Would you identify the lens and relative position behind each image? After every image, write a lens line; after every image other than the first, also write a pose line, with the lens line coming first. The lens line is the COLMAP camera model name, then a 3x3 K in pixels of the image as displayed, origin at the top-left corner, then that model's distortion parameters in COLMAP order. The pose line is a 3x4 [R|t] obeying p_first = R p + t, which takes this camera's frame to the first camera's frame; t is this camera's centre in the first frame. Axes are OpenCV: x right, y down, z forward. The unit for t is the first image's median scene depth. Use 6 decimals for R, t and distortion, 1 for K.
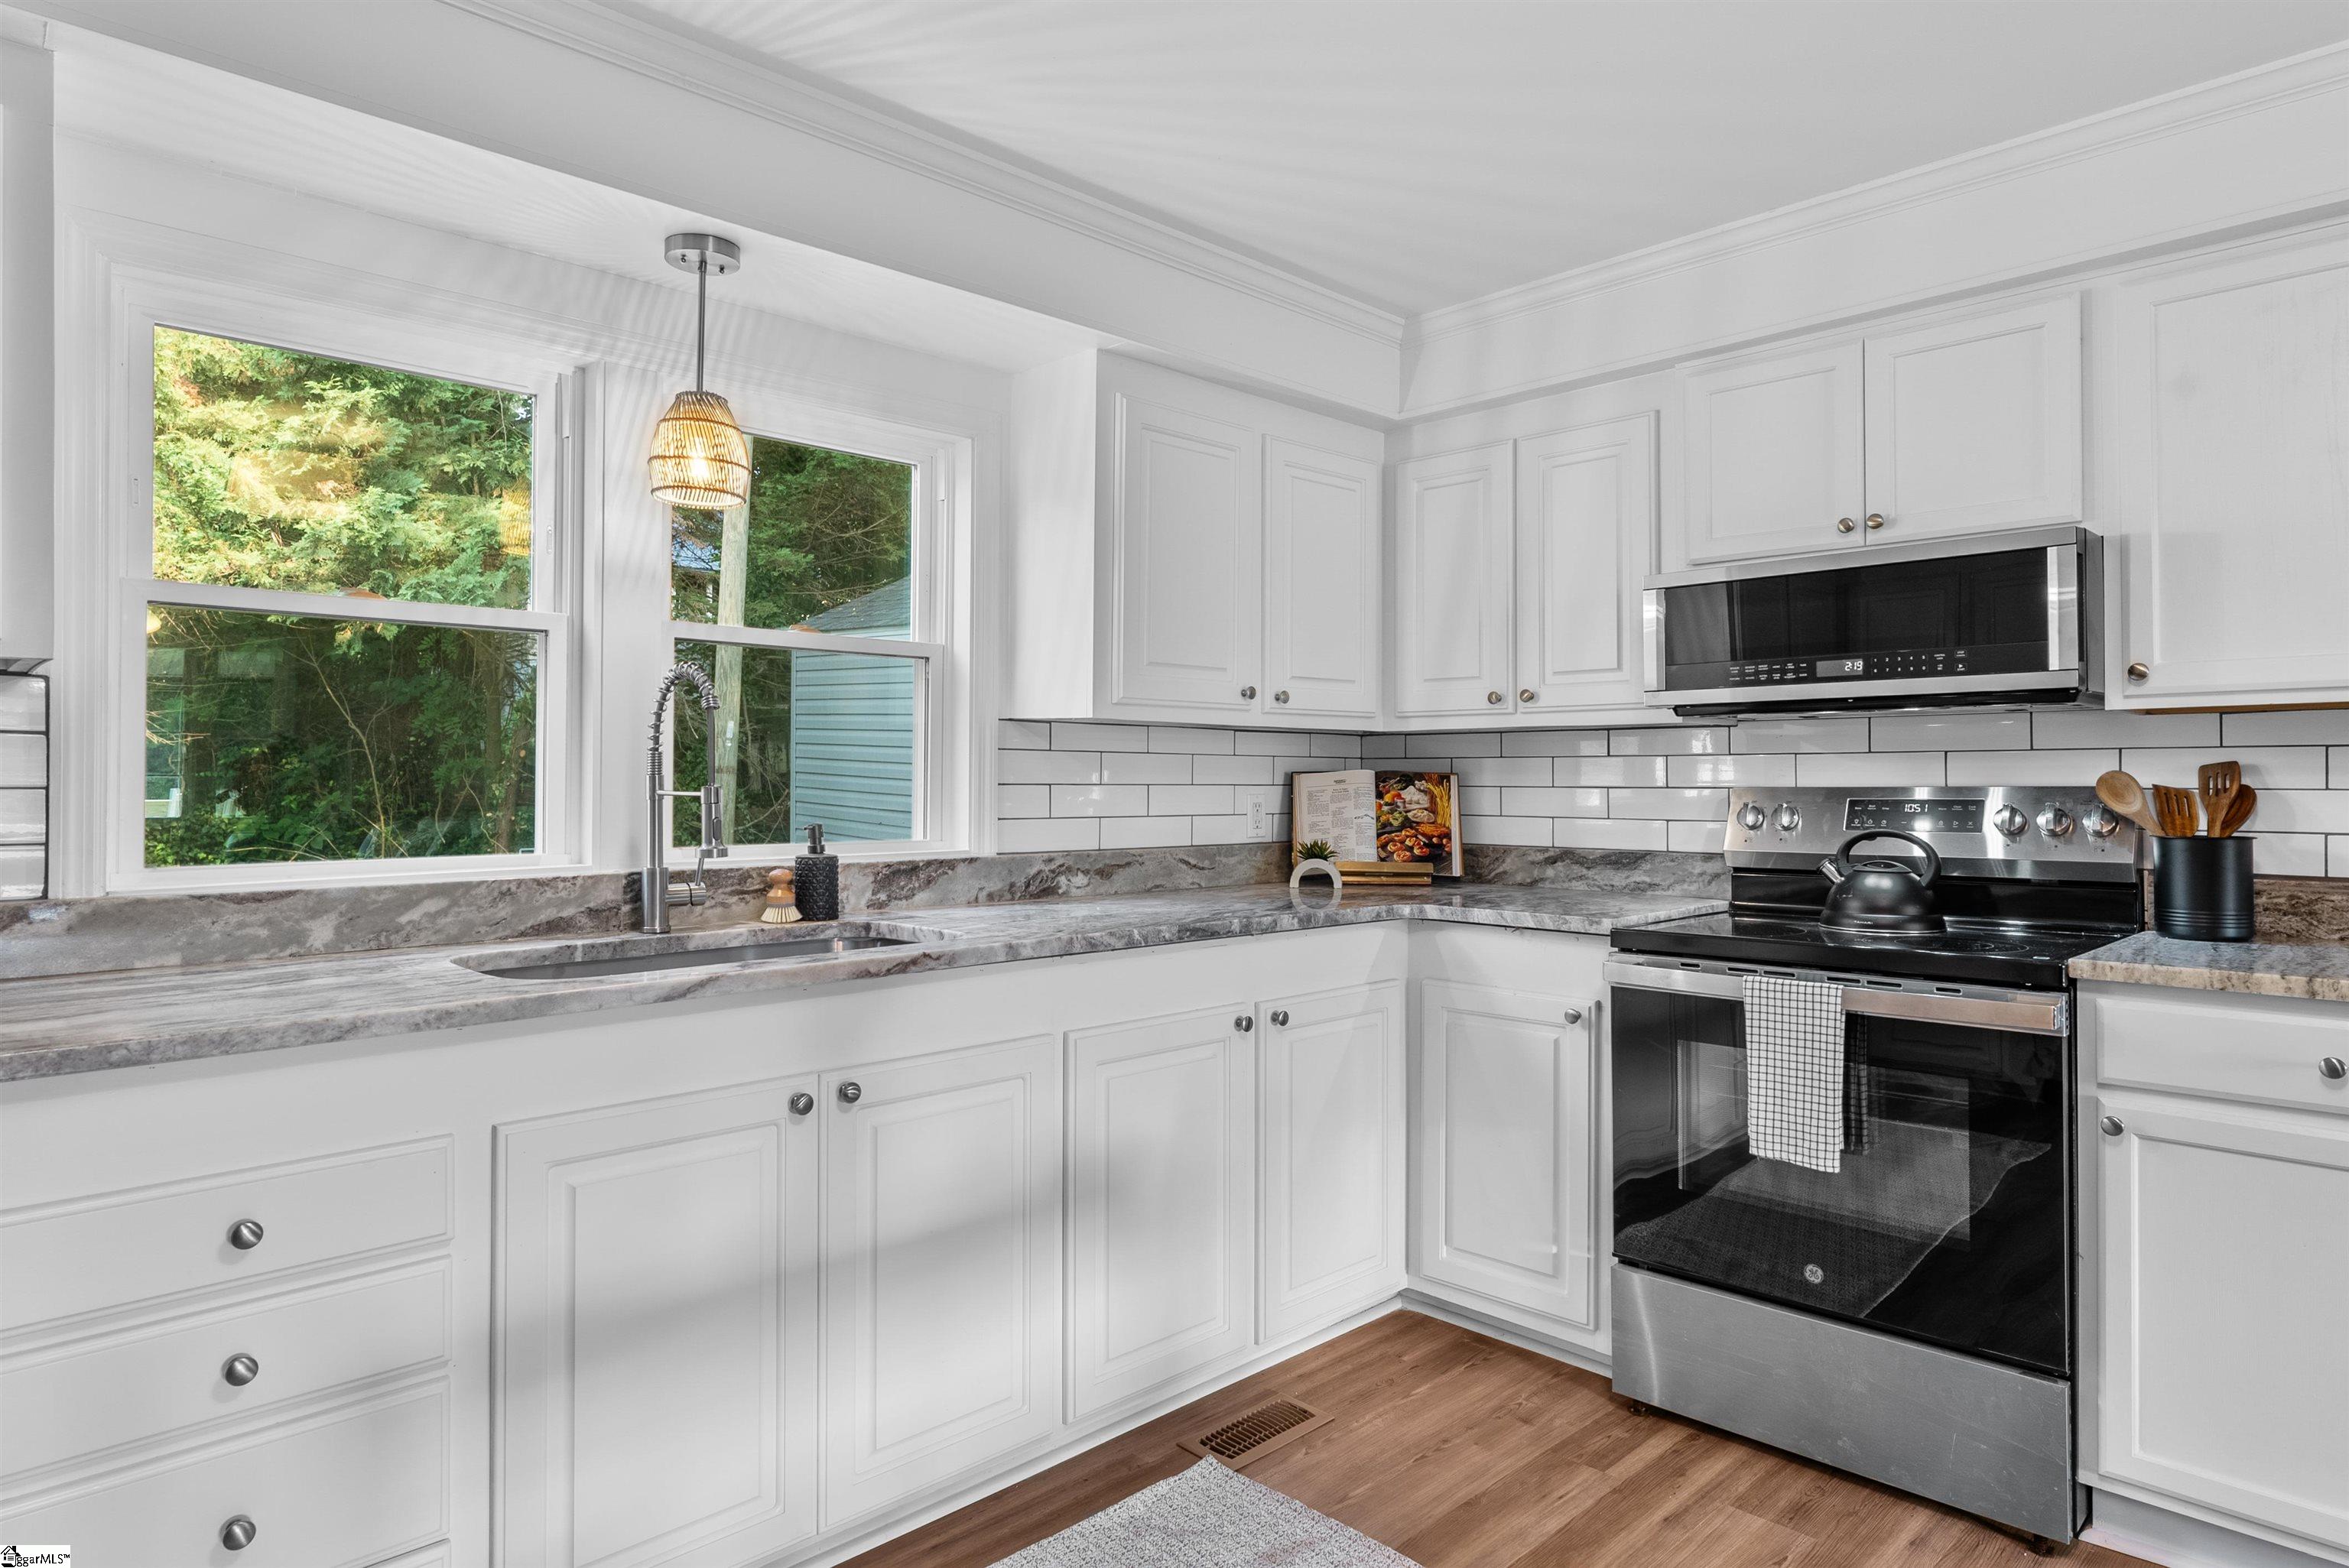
lens RADIAL K [[1349.1, 0, 1169.9], [0, 1349.1, 765.4], [0, 0, 1]] dist [0.000615, -0.002092]
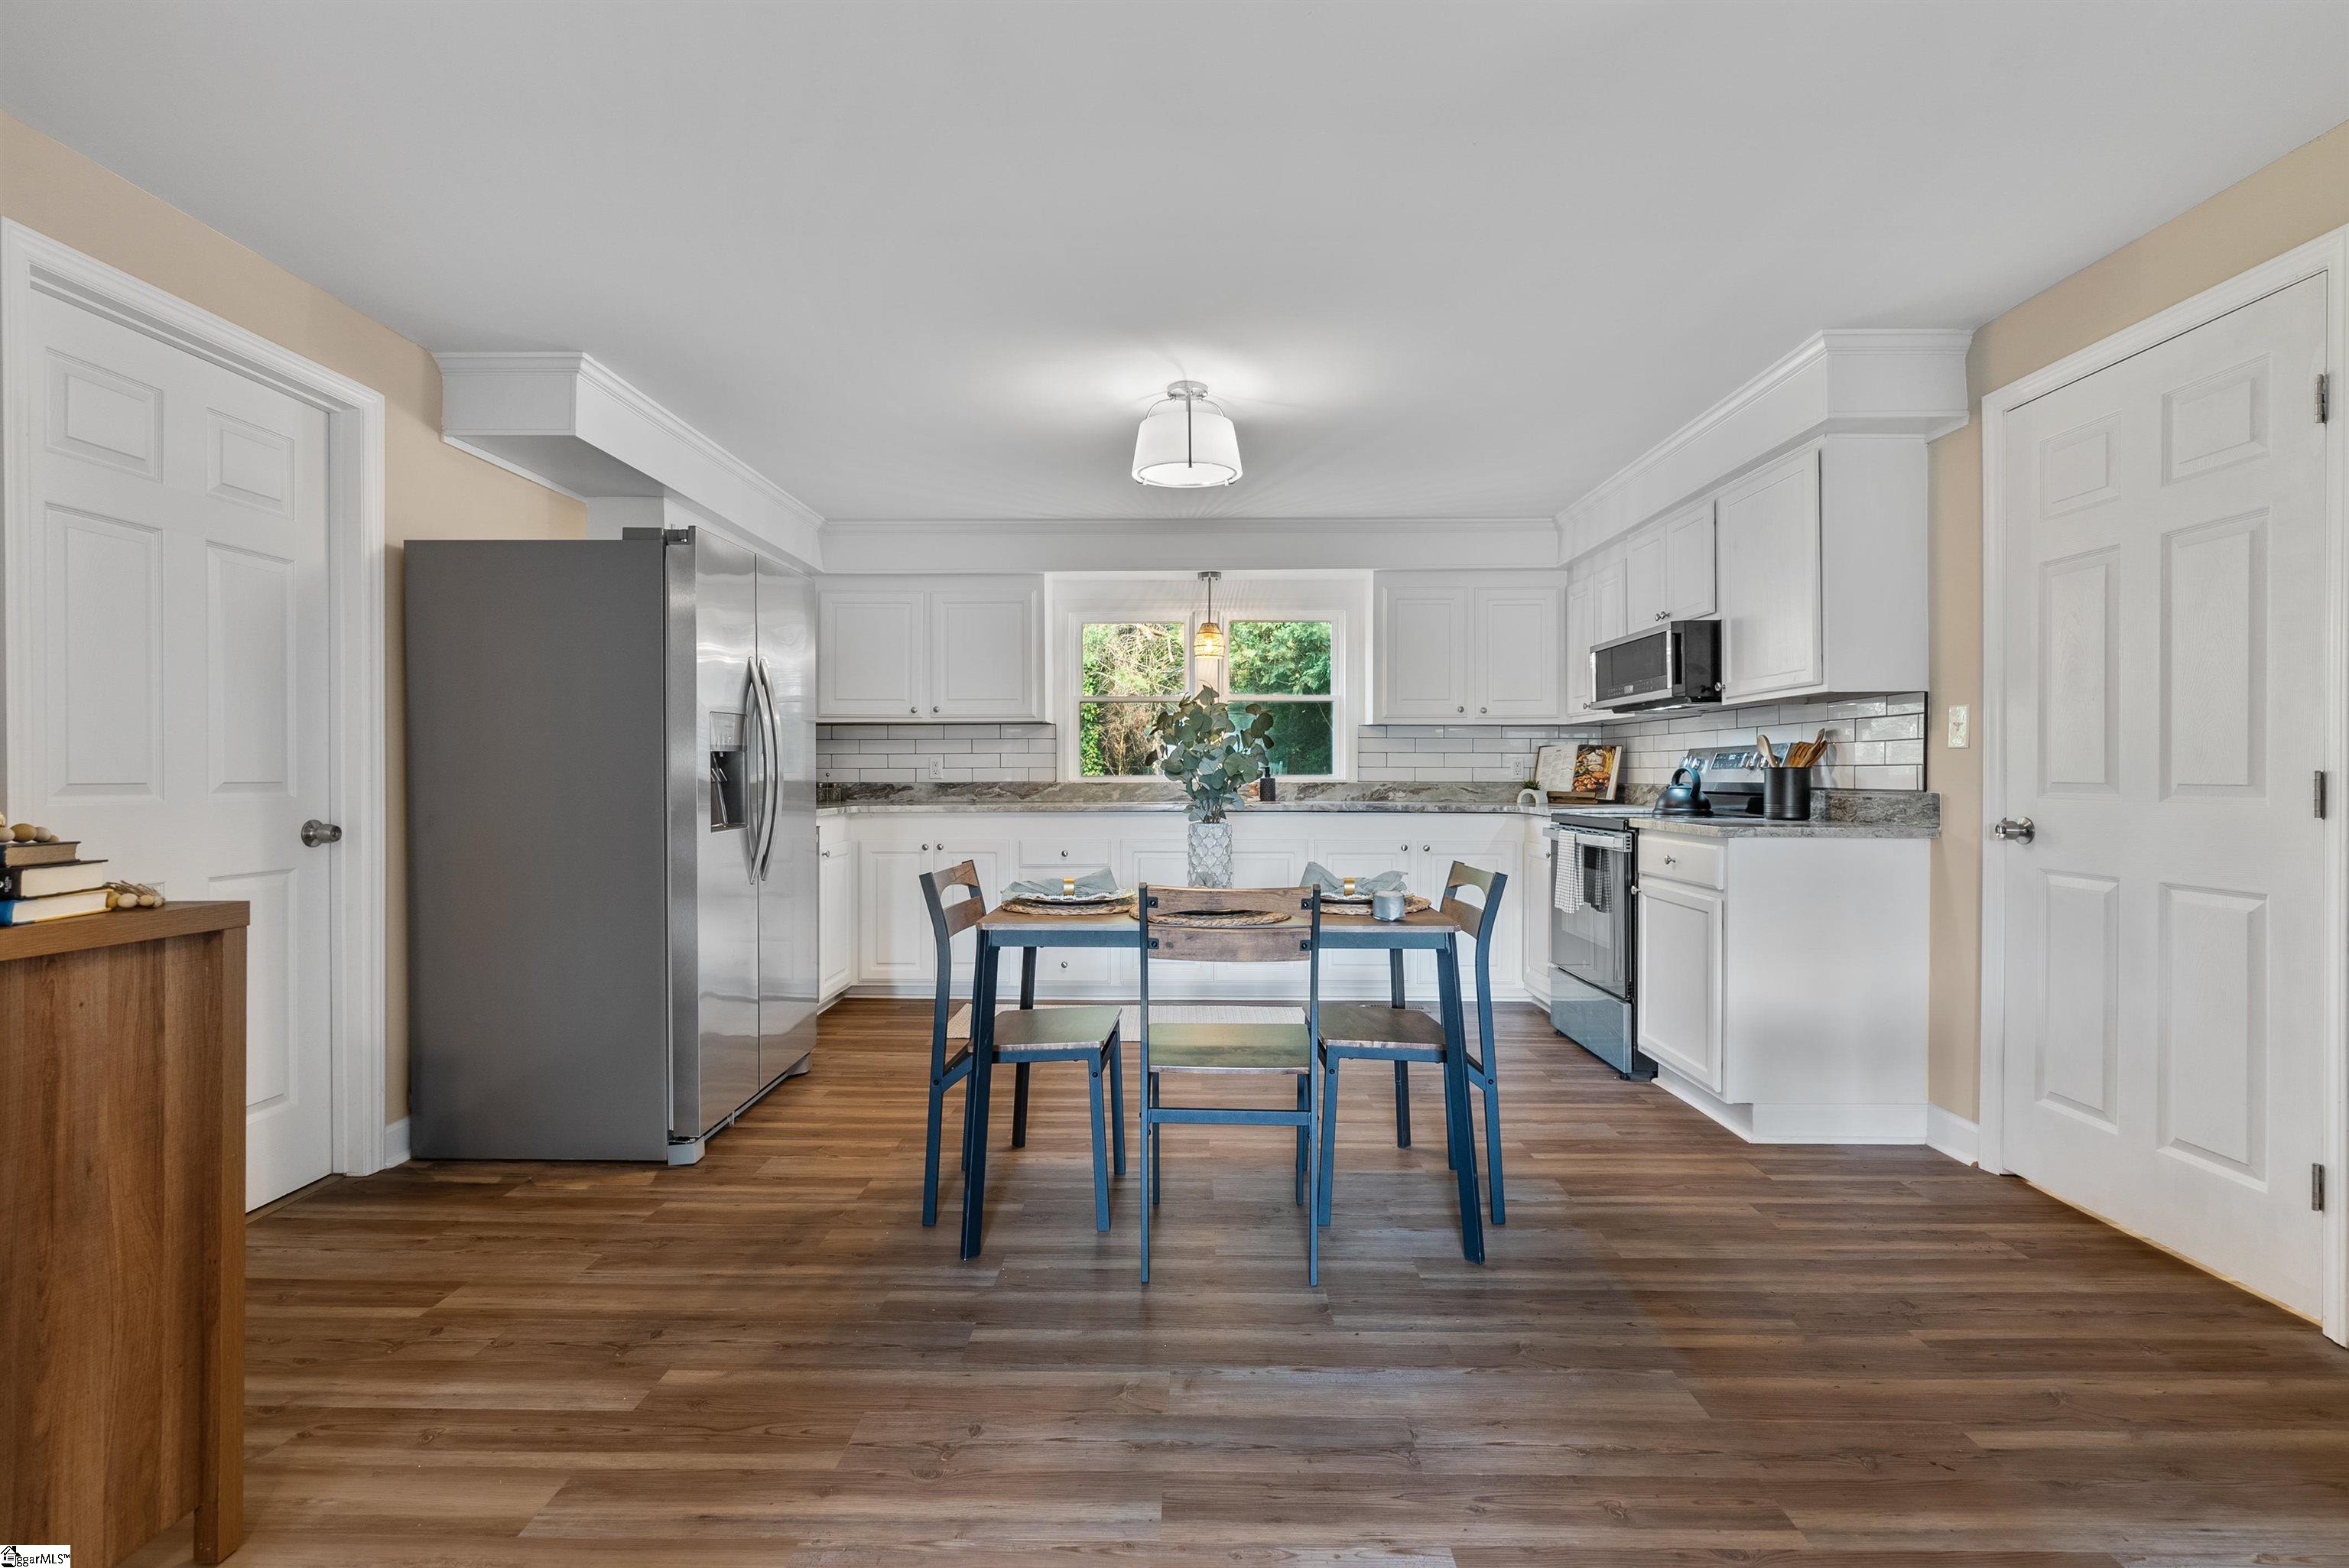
lens RADIAL K [[1057.1, 0, 1172.2], [0, 1057.1, 768.4], [0, 0, 1]] dist [-0.005107, 0.000433]
pose [[0.698860, -0.003226, -0.715252, 1.117593], [0.007977, 0.999963, 0.003285, 0.038121], [0.715214, -0.008001, 0.698859, -0.627239]]
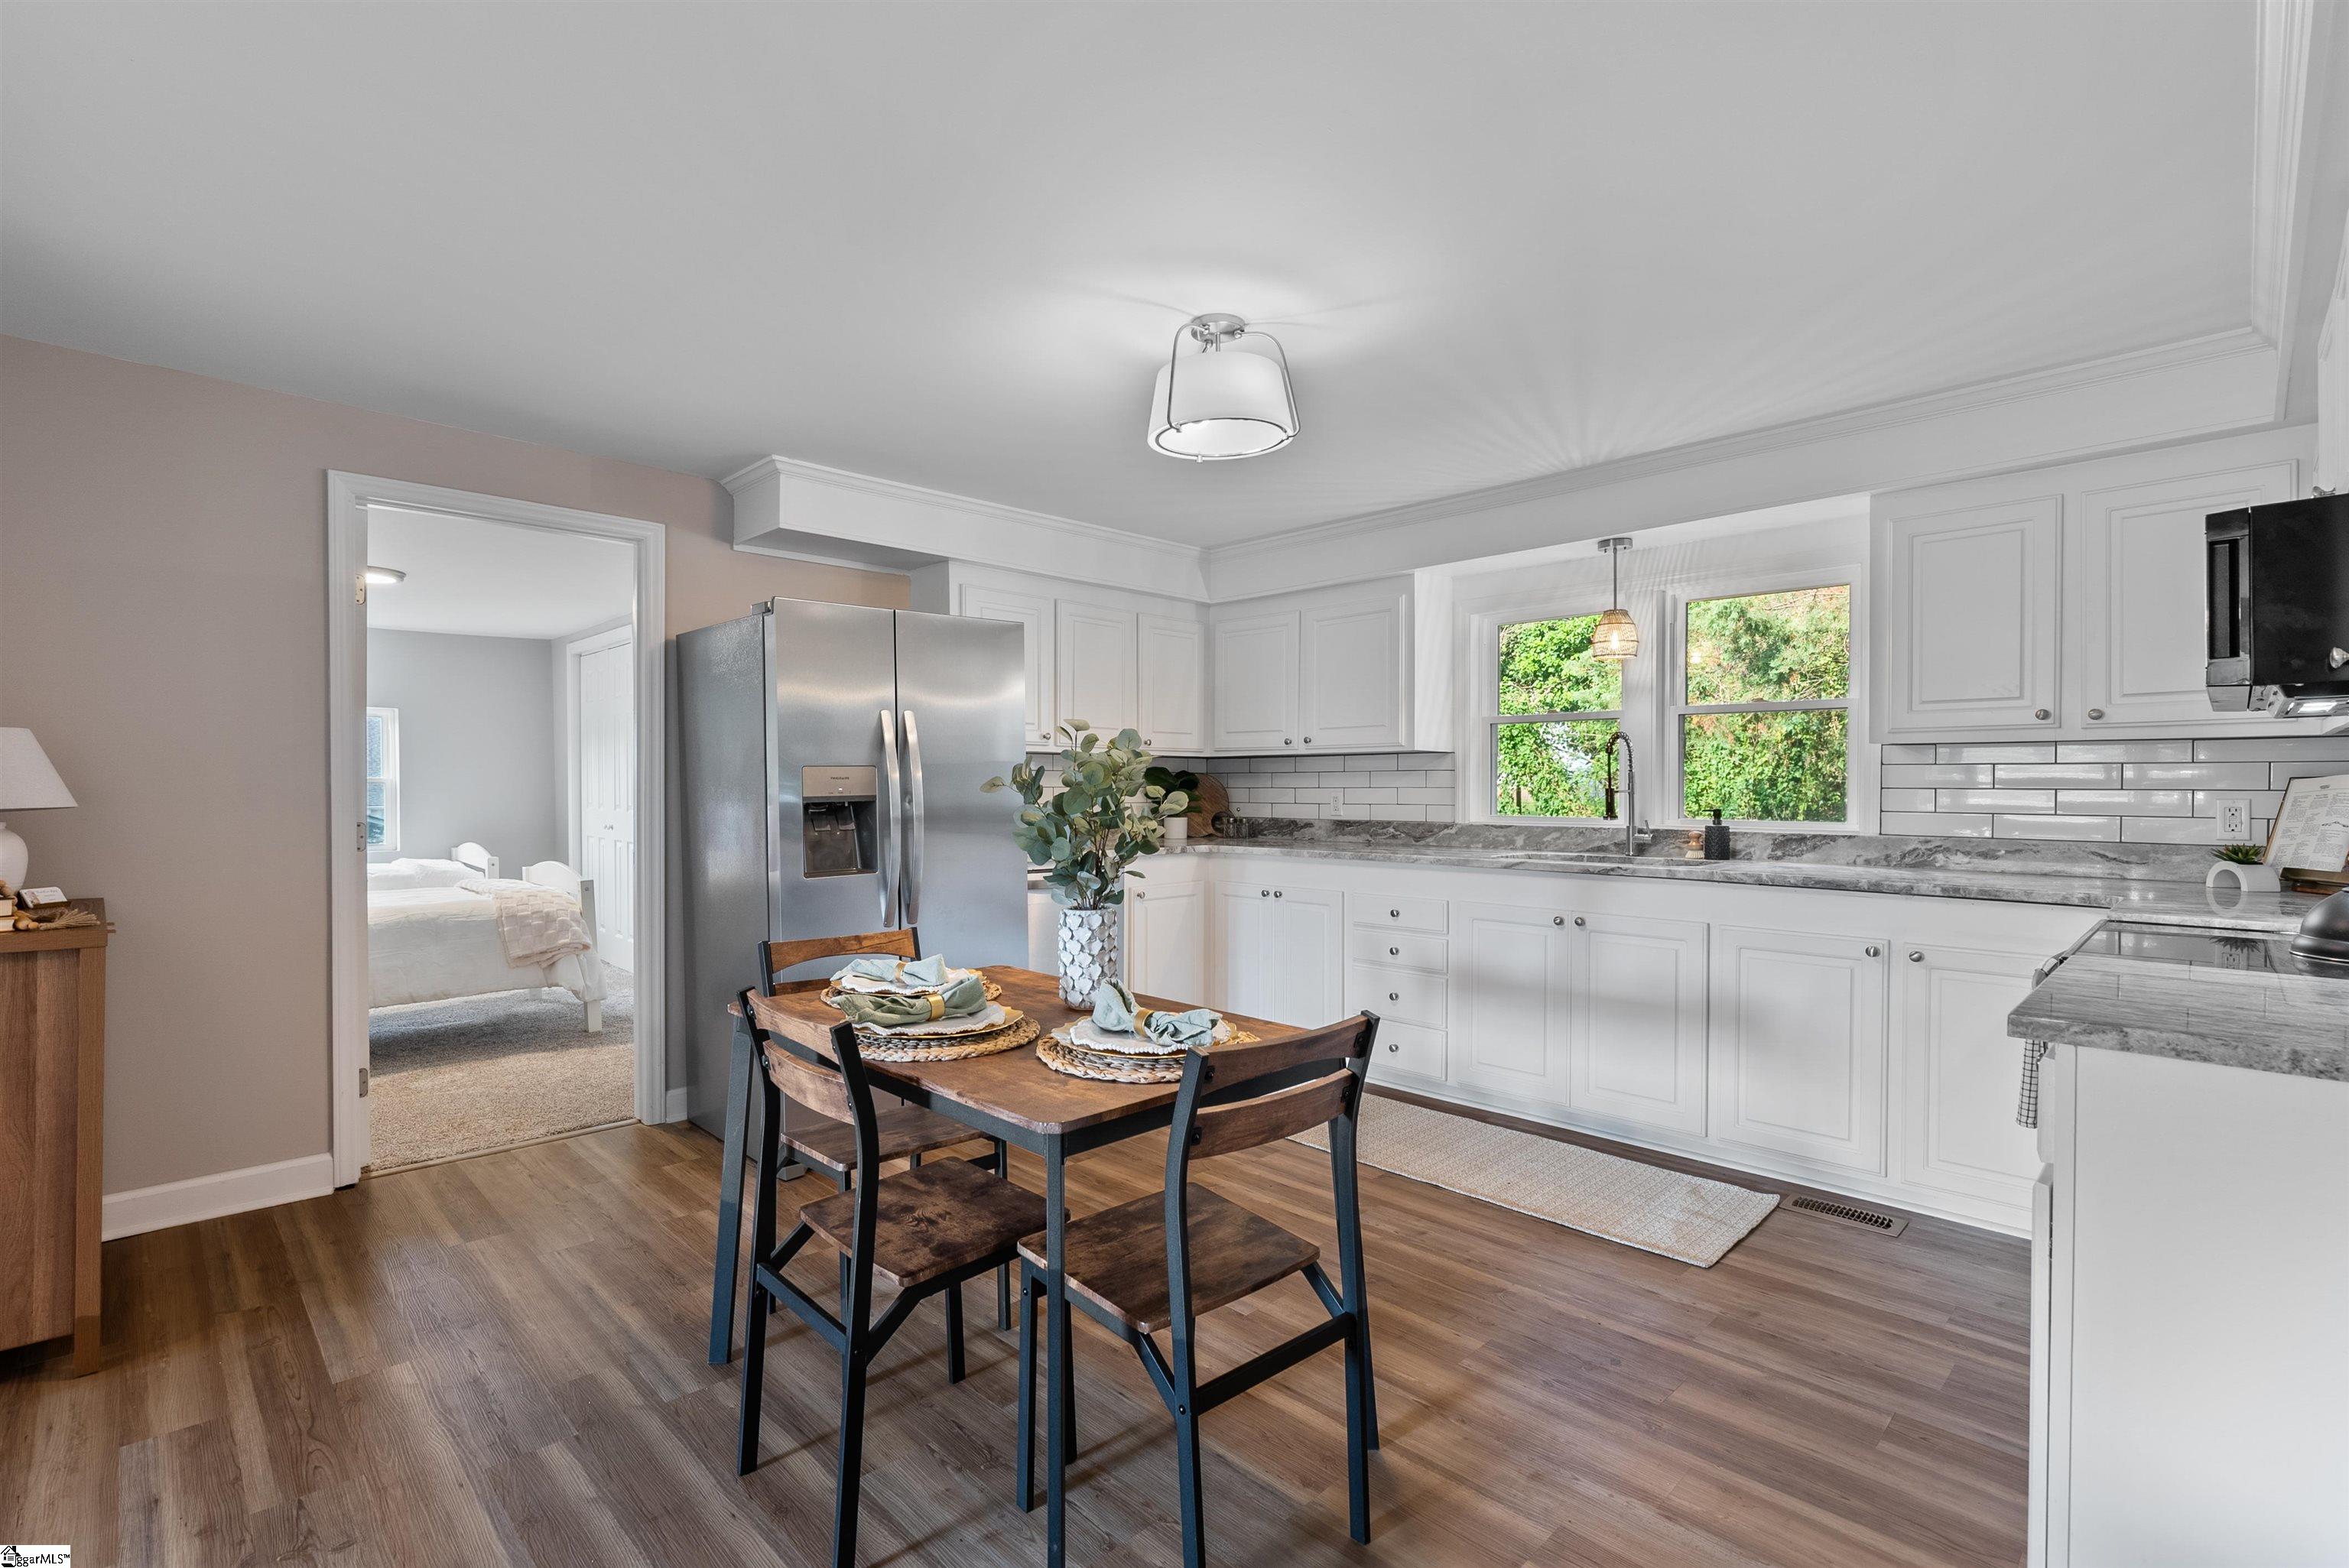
lens RADIAL K [[1057.1, 0, 1176.0], [0, 1057.1, 796.4], [0, 0, 1]] dist [-0.005107, 0.000433]
pose [[0.002173, 0.010189, -0.999946, 1.182046], [0.009686, 0.999901, 0.010210, 0.003914], [0.999951, -0.009708, 0.002074, 0.239936]]
